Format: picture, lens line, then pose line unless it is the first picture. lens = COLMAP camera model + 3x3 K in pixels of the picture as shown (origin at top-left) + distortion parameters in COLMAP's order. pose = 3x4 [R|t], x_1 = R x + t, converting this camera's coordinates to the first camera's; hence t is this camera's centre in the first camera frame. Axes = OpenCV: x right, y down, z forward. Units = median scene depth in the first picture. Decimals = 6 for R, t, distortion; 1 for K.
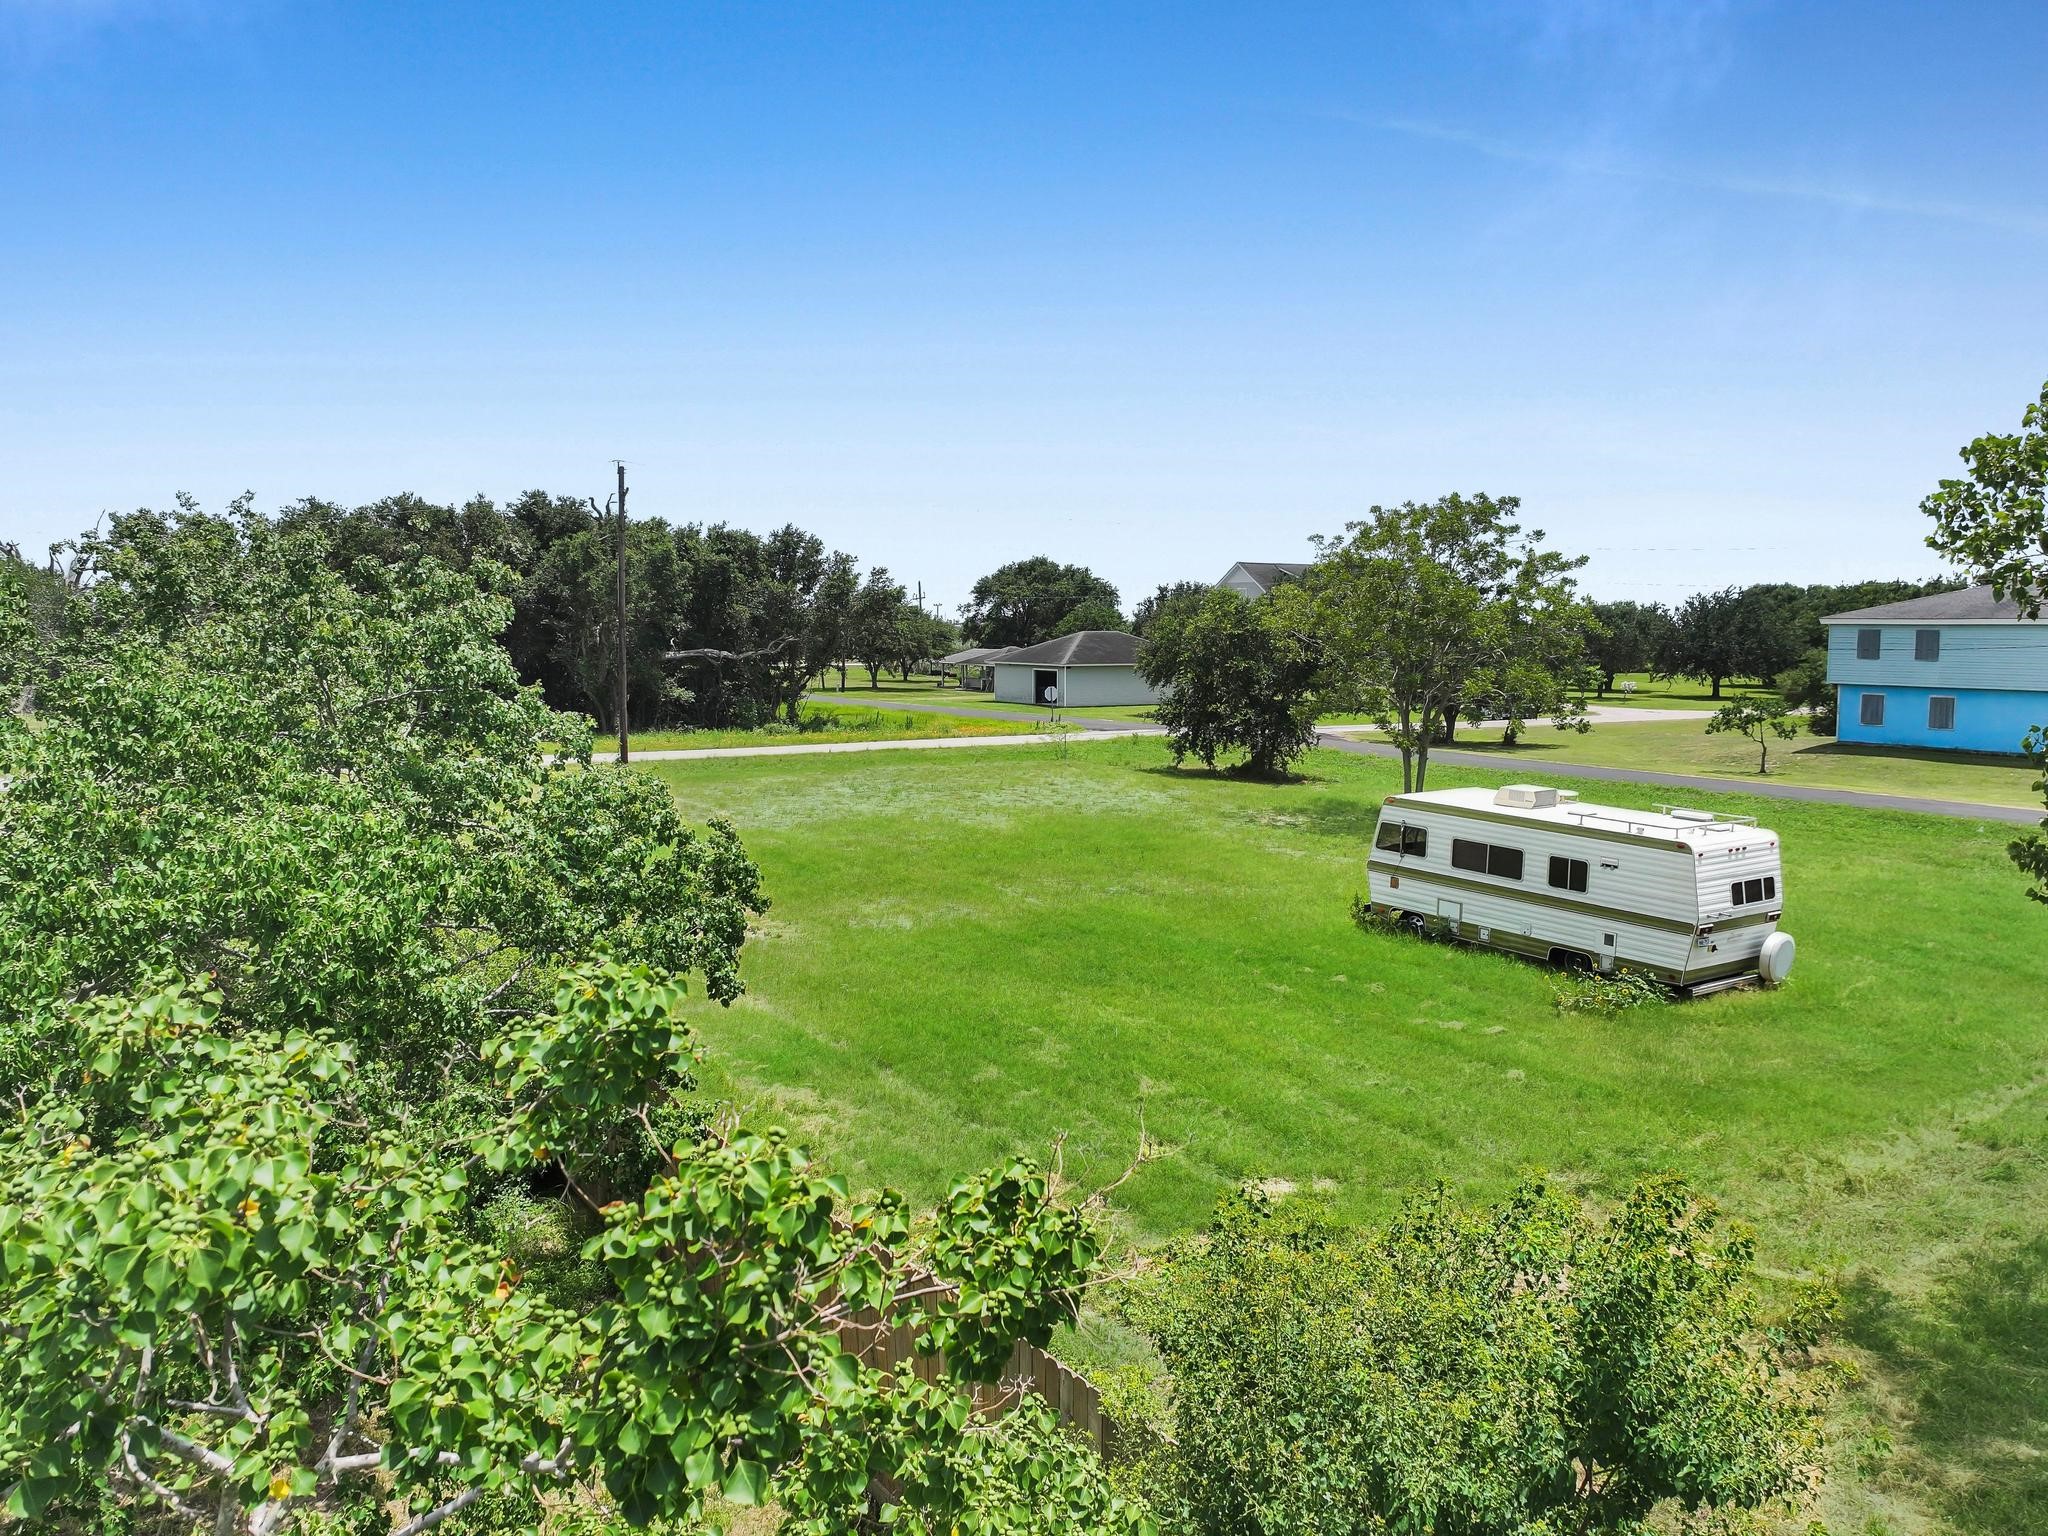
lens RADIAL K [[1626.5, 0, 1021.2], [0, 1626.5, 768.8], [0, 0, 1]] dist [0.021992, -0.019095]
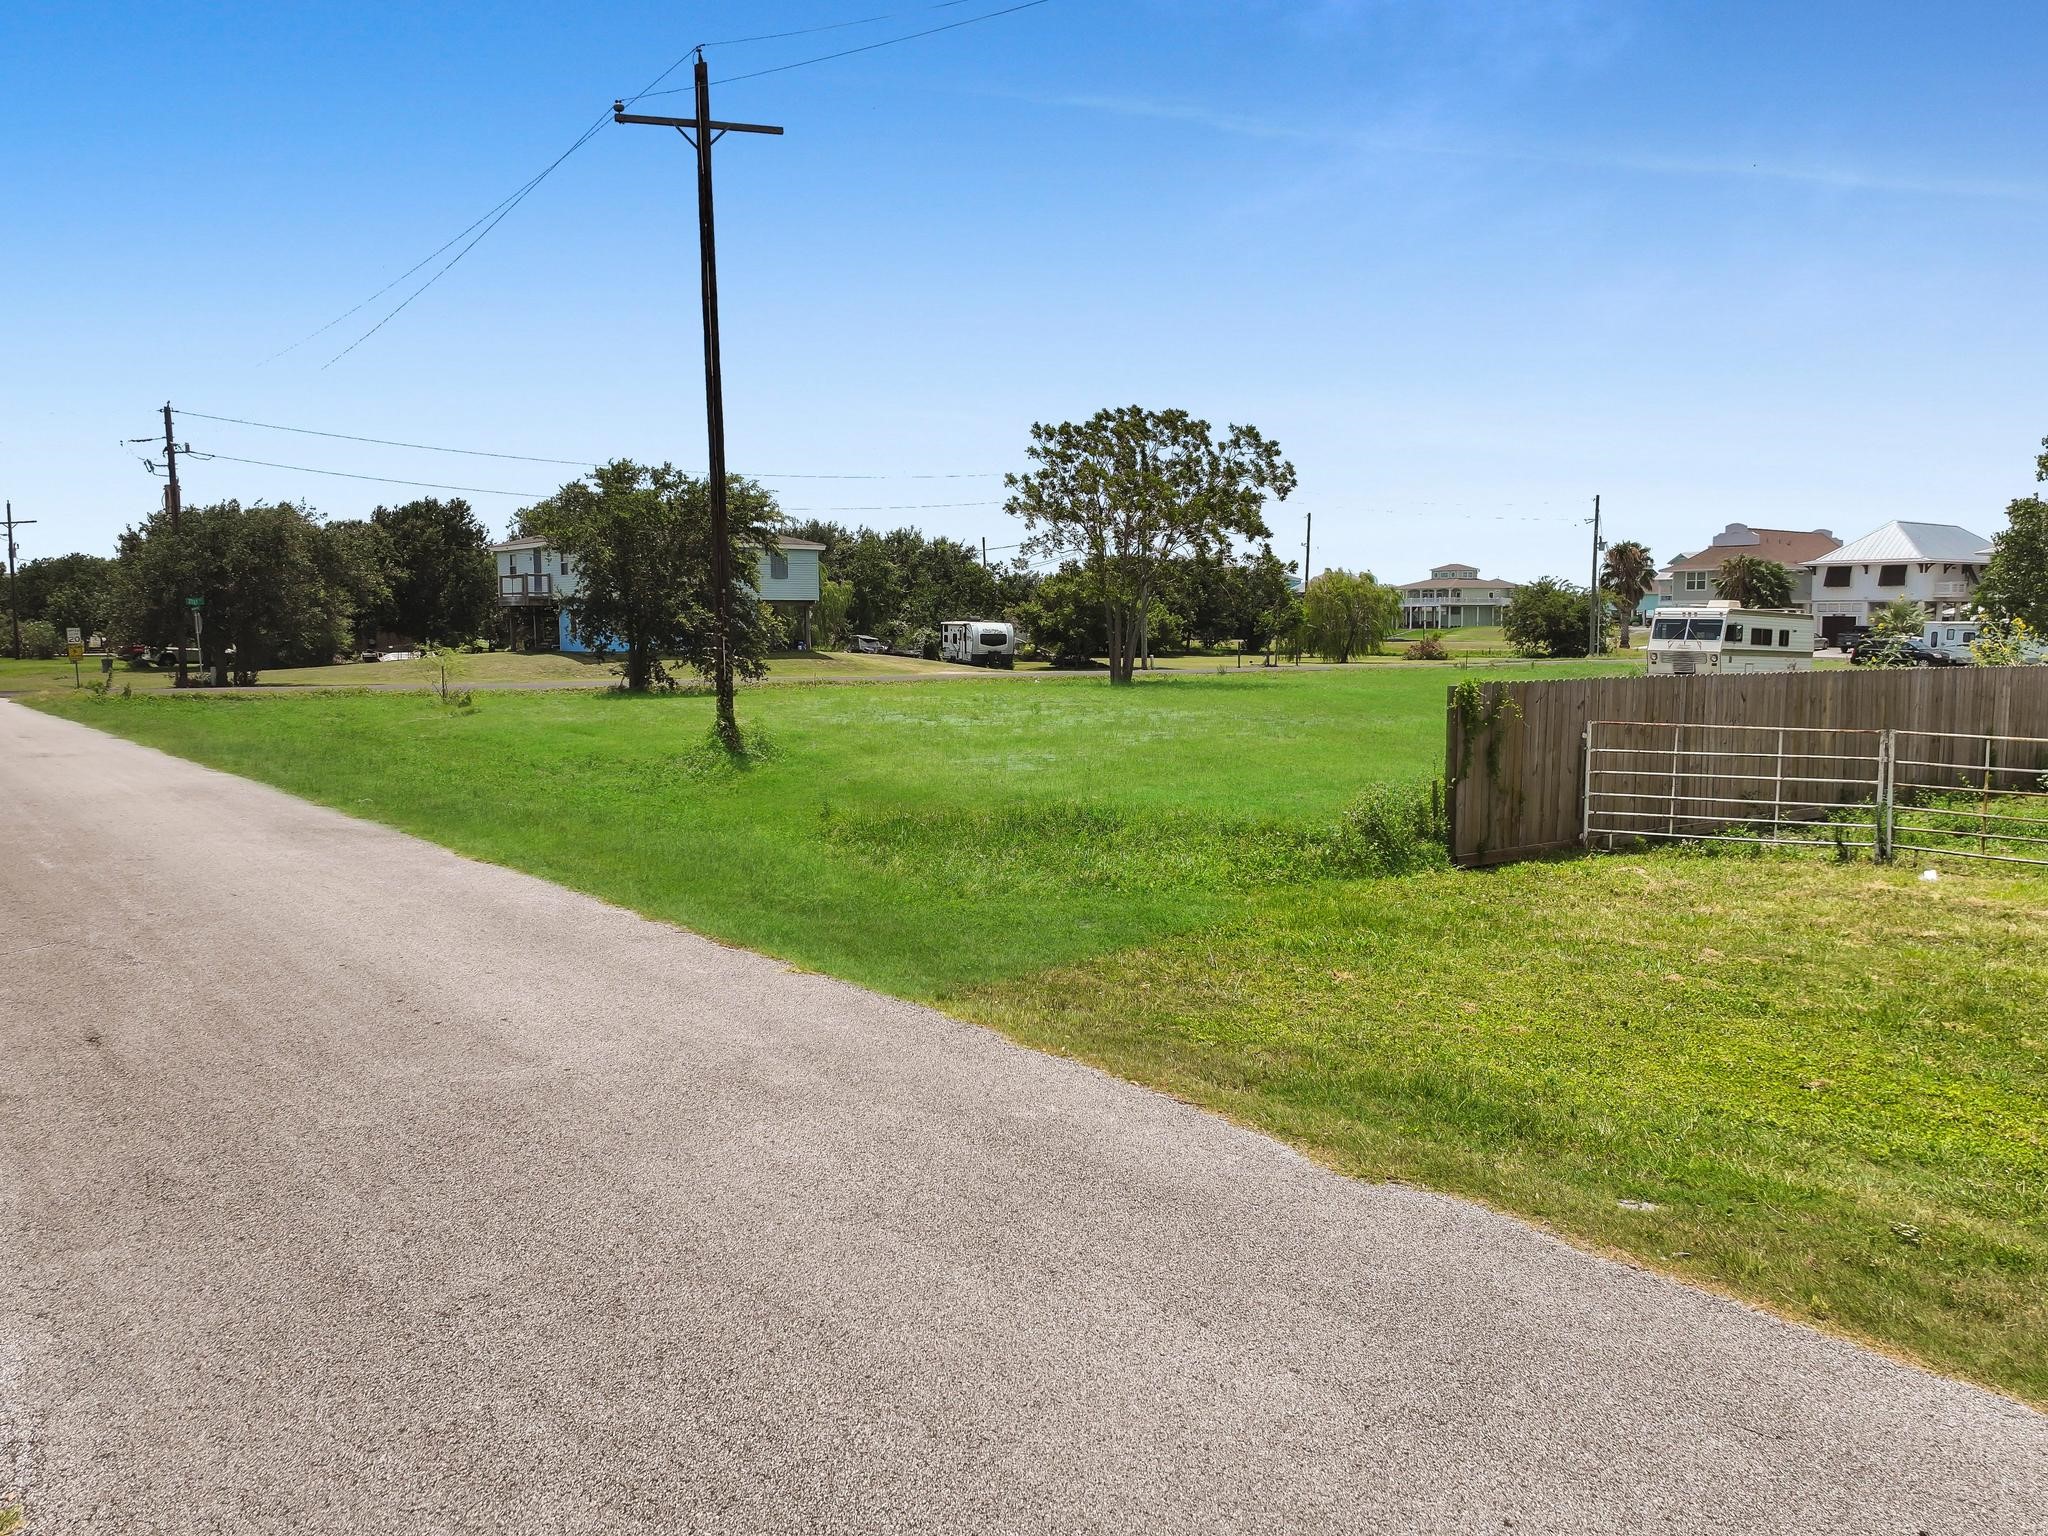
lens RADIAL K [[1626.5, 0, 1022.9], [0, 1626.5, 769.8], [0, 0, 1]] dist [0.021992, -0.019095]
pose [[-0.089039, -0.091426, 0.991823, -1.453247], [0.095496, 0.990407, 0.099868, -0.058728], [-0.991440, 0.103608, -0.079454, 1.949214]]
